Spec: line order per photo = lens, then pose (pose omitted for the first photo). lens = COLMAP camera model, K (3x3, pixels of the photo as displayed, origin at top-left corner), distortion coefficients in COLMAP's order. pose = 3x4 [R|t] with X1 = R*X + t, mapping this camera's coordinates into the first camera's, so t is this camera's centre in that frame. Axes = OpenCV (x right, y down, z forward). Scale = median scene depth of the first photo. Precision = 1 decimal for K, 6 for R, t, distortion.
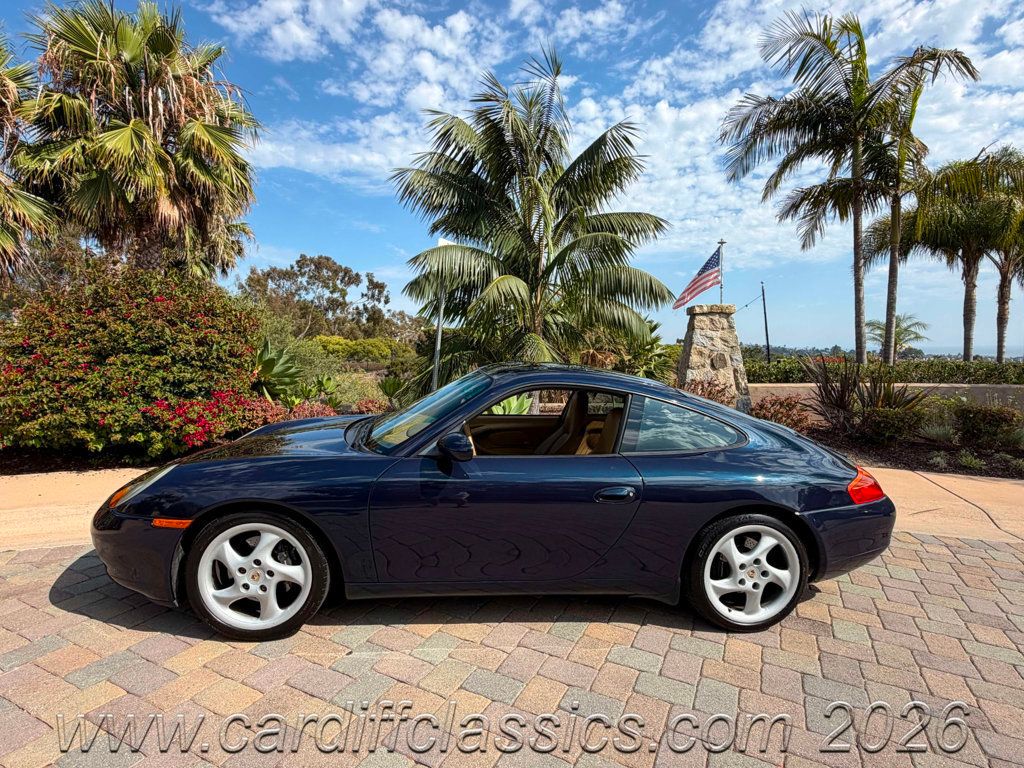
lens RADIAL K [[545.4, 0, 515.4], [0, 545.4, 382.1], [0, 0, 1]] dist [-0.002041, -0.000951]
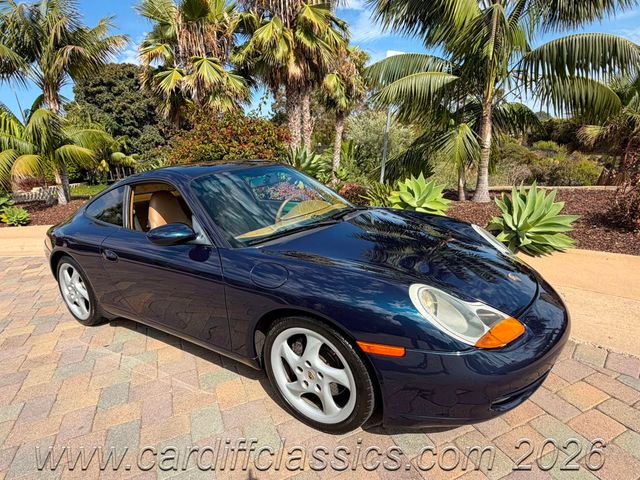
lens RADIAL K [[355.5, 0, 319.0], [0, 355.5, 242.3], [0, 0, 1]] dist [-0.000700, -0.000381]
pose [[0.755200, 0.105526, -0.646945, 0.231140], [0.029549, 0.980473, 0.194423, -0.002627], [0.654828, -0.165945, 0.737335, 0.182046]]
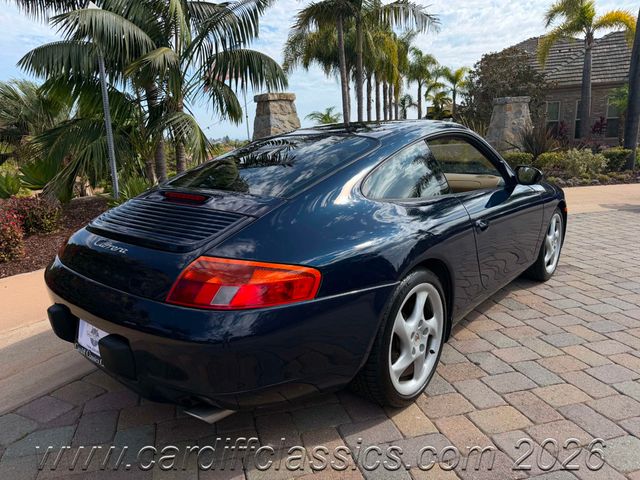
lens RADIAL K [[460.5, 0, 325.5], [0, 460.5, 241.5], [0, 0, 1]] dist [0.026423, 0.002431]
pose [[0.731645, -0.188822, 0.655013, -0.316034], [0.086422, 0.978812, 0.185631, 0.002430], [-0.676186, -0.079208, 0.732461, 0.133312]]
